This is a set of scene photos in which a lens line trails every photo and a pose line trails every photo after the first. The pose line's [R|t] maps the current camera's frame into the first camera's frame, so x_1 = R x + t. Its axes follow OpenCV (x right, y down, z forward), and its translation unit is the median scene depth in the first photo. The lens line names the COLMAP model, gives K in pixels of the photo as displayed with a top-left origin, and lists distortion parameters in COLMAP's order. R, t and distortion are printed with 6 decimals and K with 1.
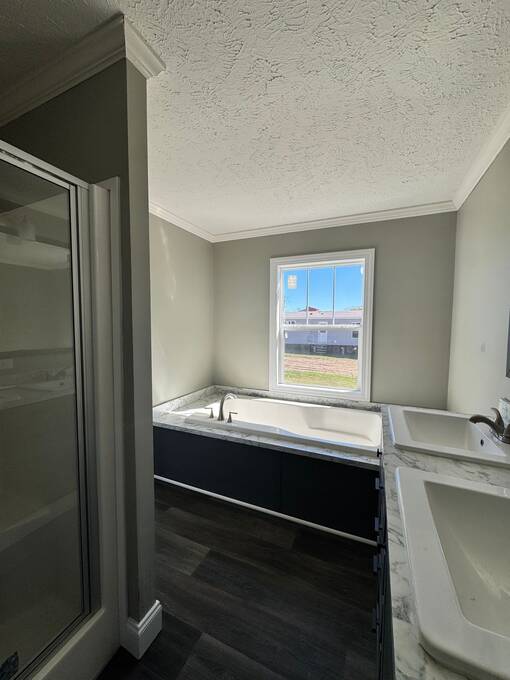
lens RADIAL K [[273.0, 0, 249.8], [0, 273.0, 342.7], [0, 0, 1]] dist [-0.000788, -0.001180]
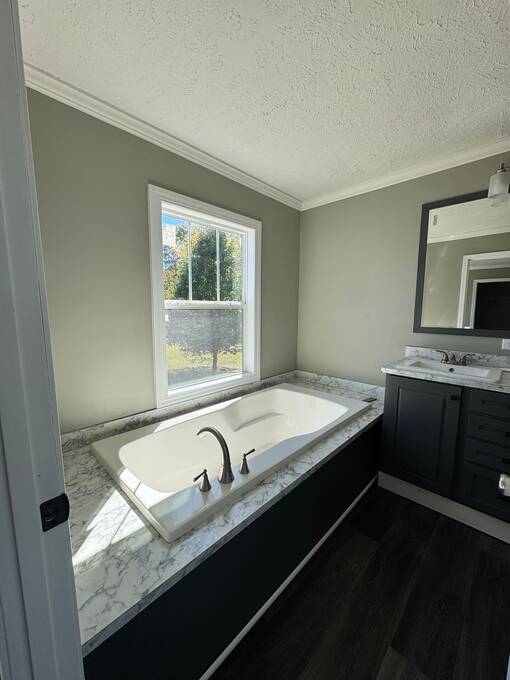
lens RADIAL K [[273.0, 0, 253.6], [0, 273.0, 343.1], [0, 0, 1]] dist [-0.000788, -0.001180]
pose [[0.329980, -0.126132, 0.935523, -0.494718], [0.059507, 0.991842, 0.112736, -0.031853], [-0.942111, 0.018470, 0.334793, 0.694843]]
